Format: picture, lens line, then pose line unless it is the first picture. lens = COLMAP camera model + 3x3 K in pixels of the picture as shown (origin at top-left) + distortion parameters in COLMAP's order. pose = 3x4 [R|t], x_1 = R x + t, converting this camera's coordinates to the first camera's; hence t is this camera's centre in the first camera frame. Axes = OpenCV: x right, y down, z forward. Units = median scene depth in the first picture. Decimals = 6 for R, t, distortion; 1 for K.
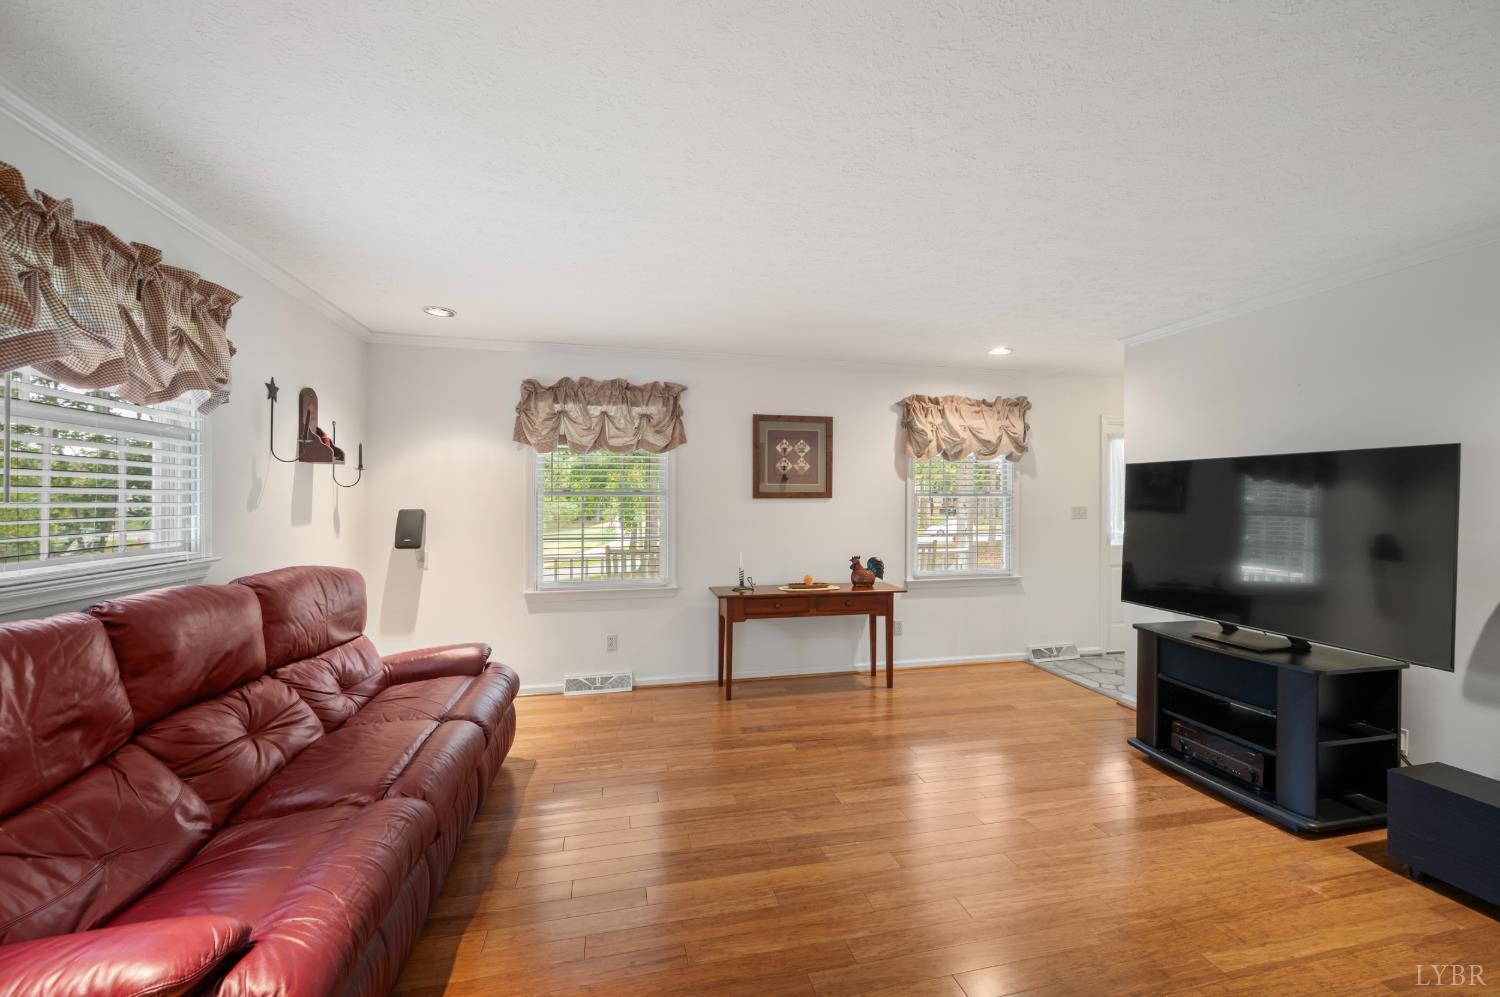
lens RADIAL K [[602.0, 0, 758.6], [0, 602.0, 493.6], [0, 0, 1]] dist [-0.002105, -0.000075]
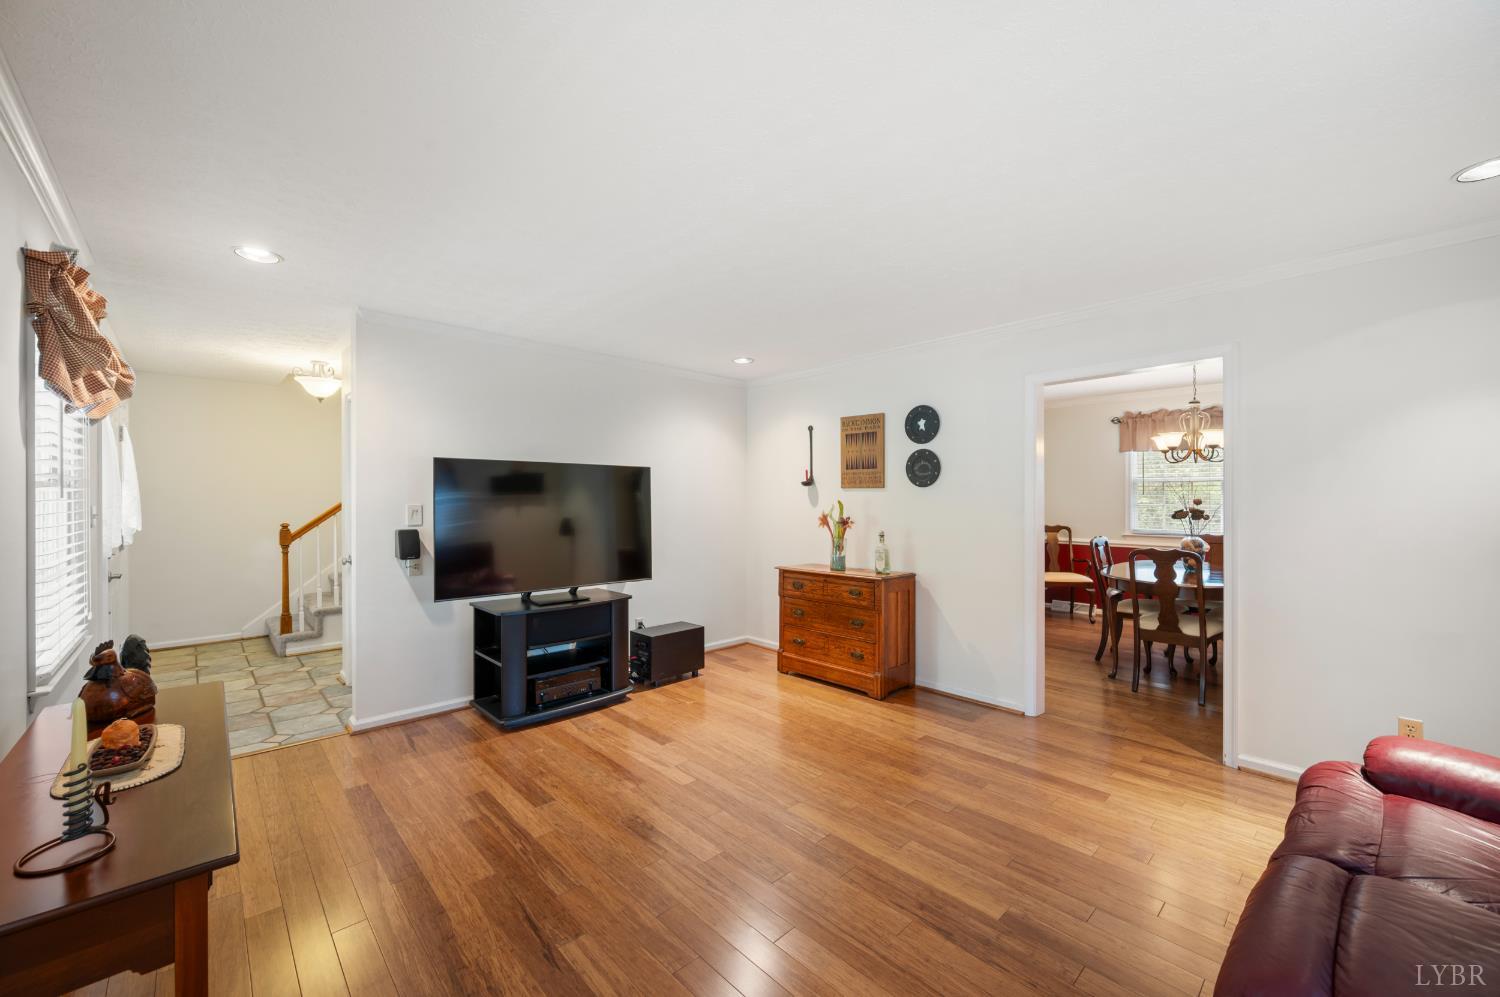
lens RADIAL K [[602.0, 0, 758.6], [0, 602.0, 493.6], [0, 0, 1]] dist [-0.002105, -0.000075]
pose [[-0.495965, -0.004579, 0.868331, -0.791689], [-0.003581, 0.999988, 0.003228, 0.011510], [-0.868335, -0.001508, -0.495975, 1.761448]]
